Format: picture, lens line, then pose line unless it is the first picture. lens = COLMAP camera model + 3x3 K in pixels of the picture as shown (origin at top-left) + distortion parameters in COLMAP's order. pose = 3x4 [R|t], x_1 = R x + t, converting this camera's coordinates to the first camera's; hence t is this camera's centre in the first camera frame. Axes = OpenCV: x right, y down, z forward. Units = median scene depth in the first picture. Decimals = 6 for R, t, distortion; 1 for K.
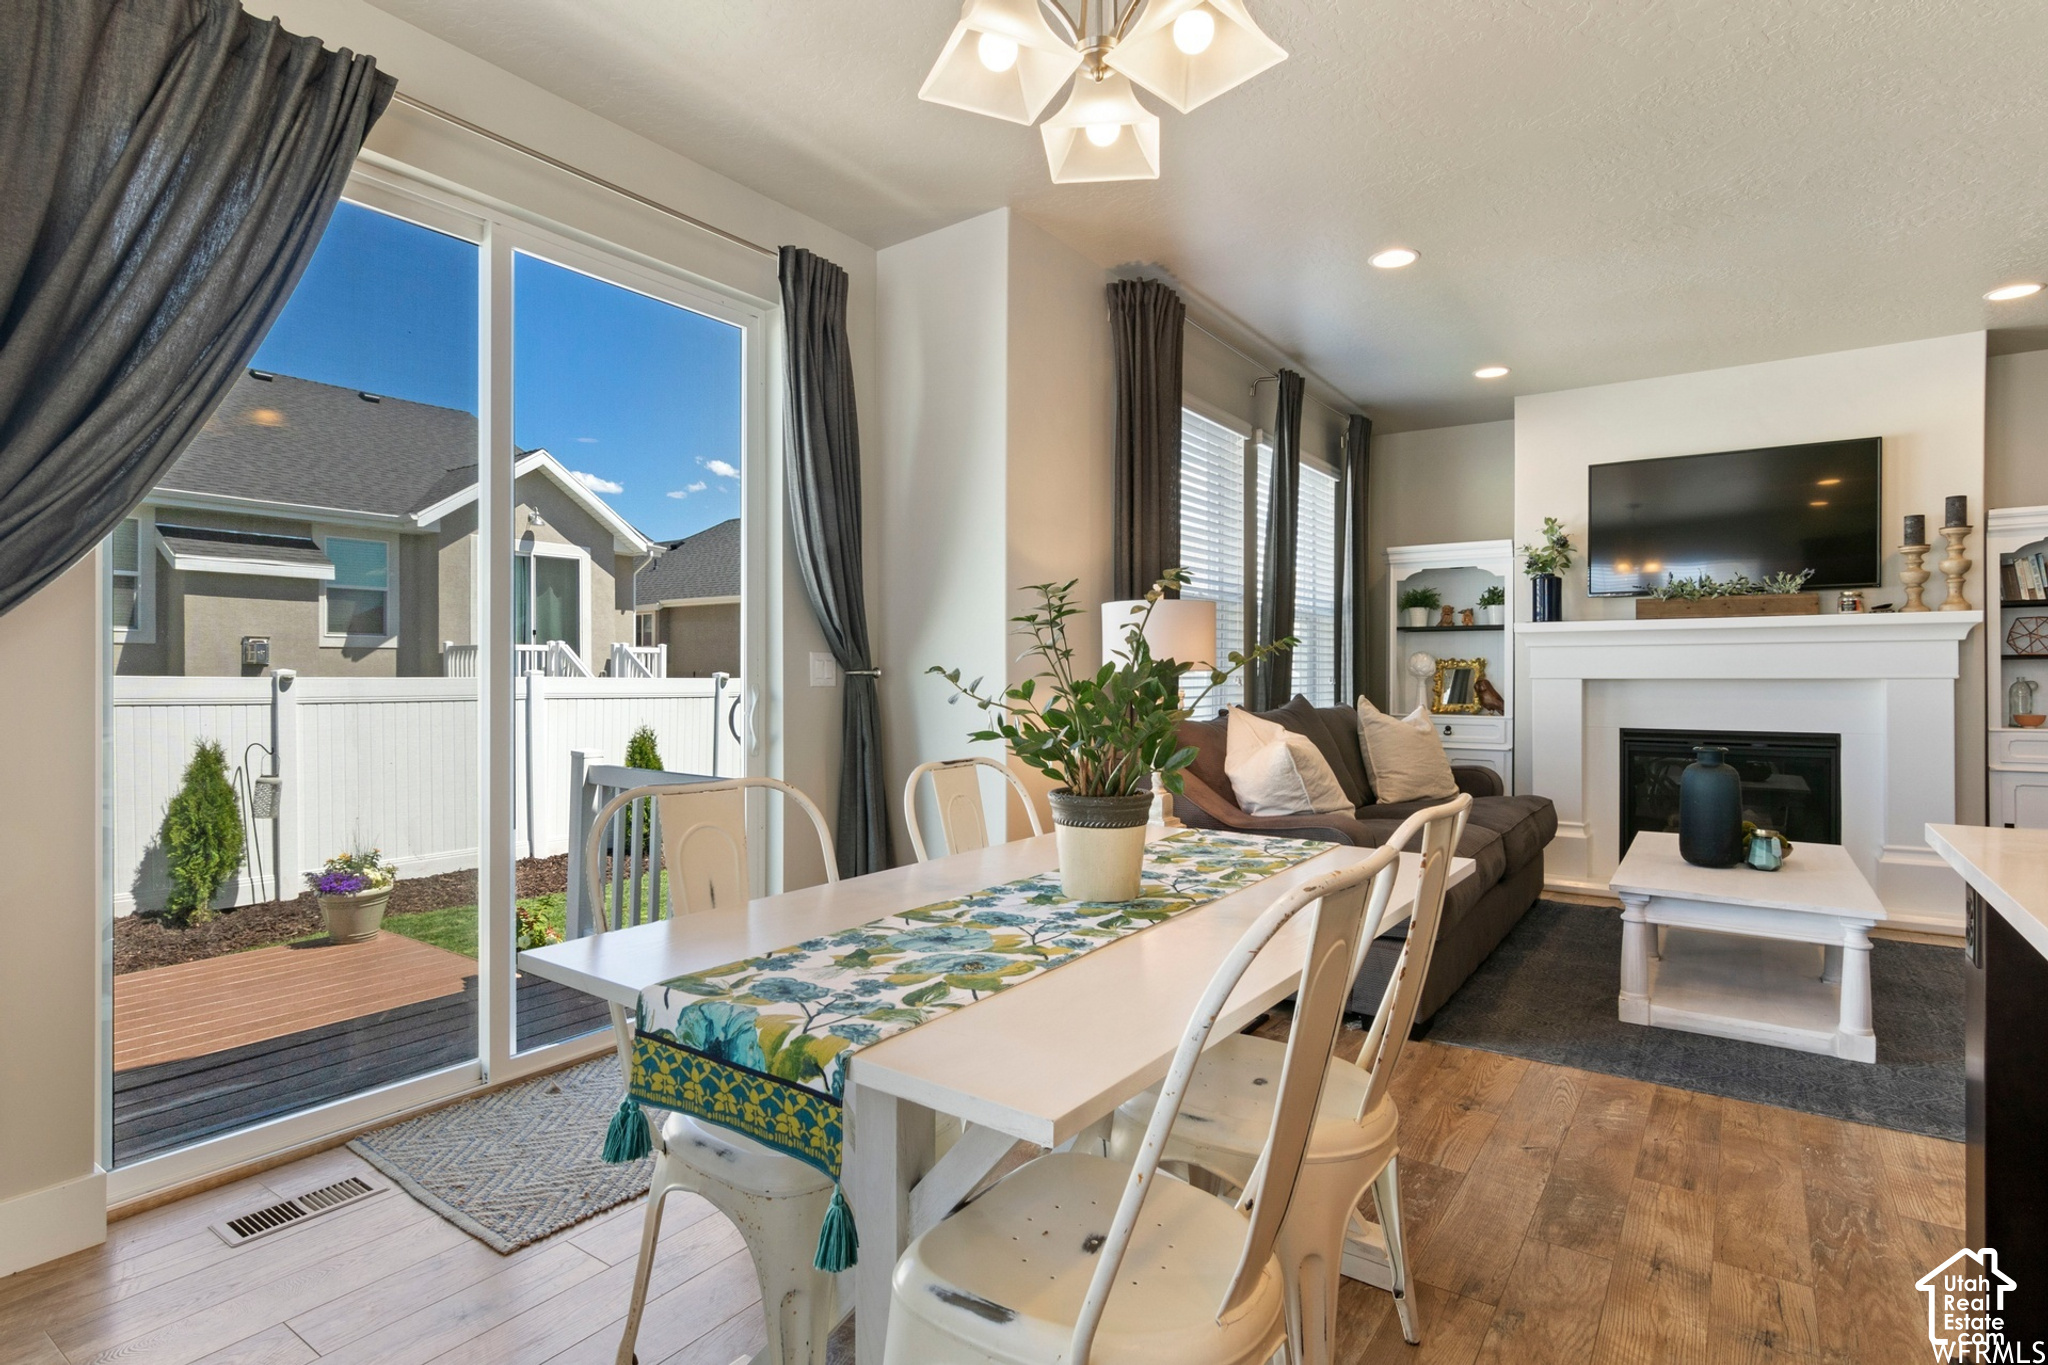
lens RADIAL K [[1034.1, 0, 1026.7], [0, 1034.1, 677.4], [0, 0, 1]] dist [-0.001718, 0.000666]
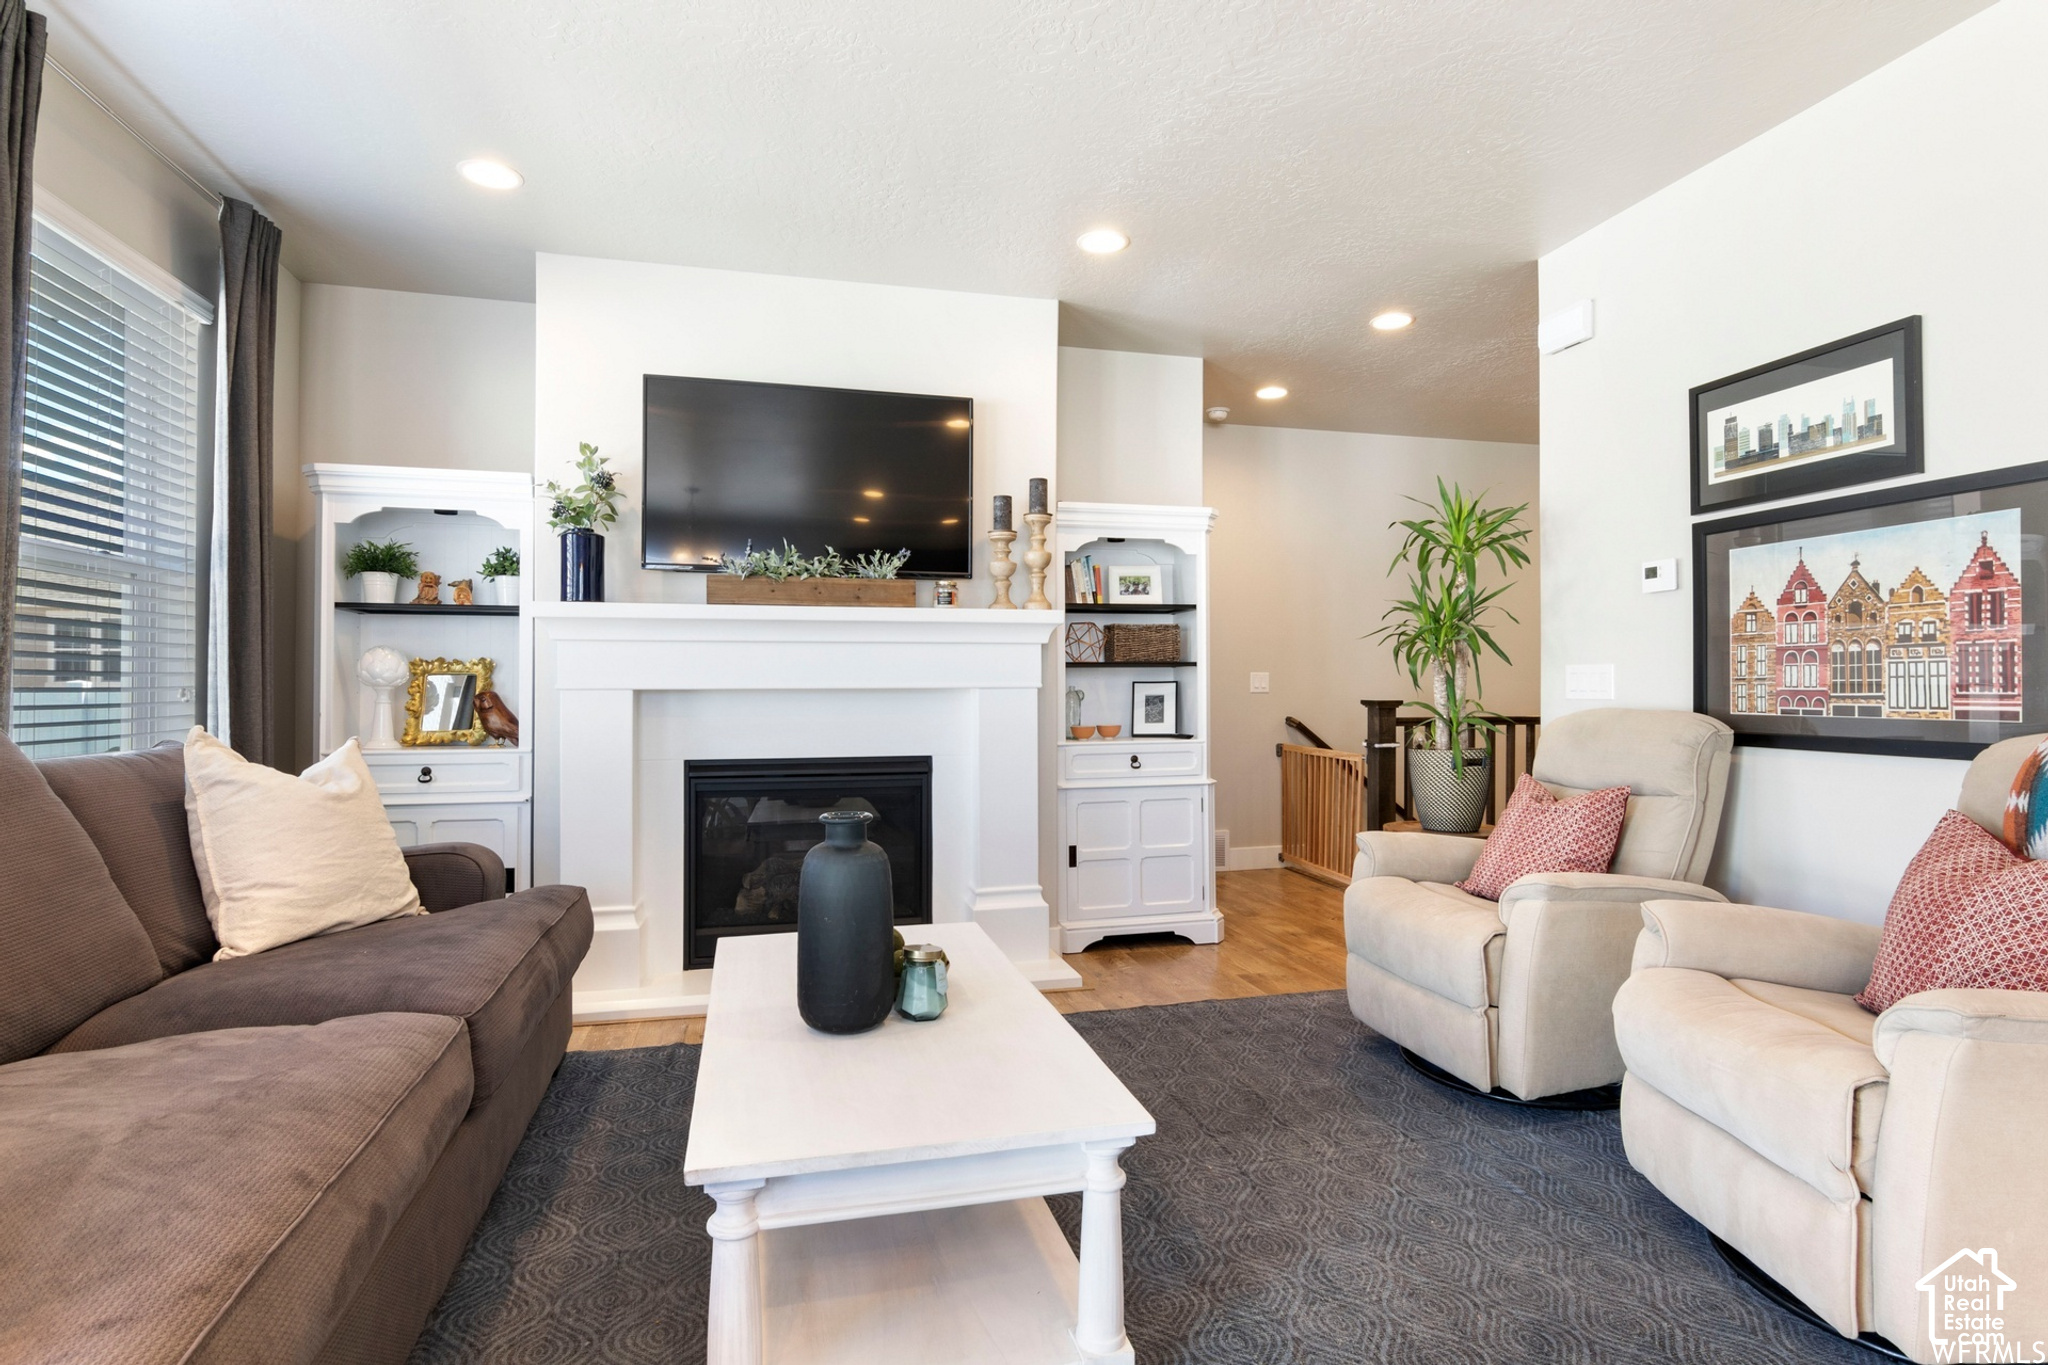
lens RADIAL K [[1034.1, 0, 1026.7], [0, 1034.1, 677.4], [0, 0, 1]] dist [-0.001718, 0.000666]
pose [[0.658372, 0.005072, 0.752676, 0.207962], [0.002227, 0.999960, -0.008687, -0.000258], [-0.752690, 0.007396, 0.658334, 0.380098]]
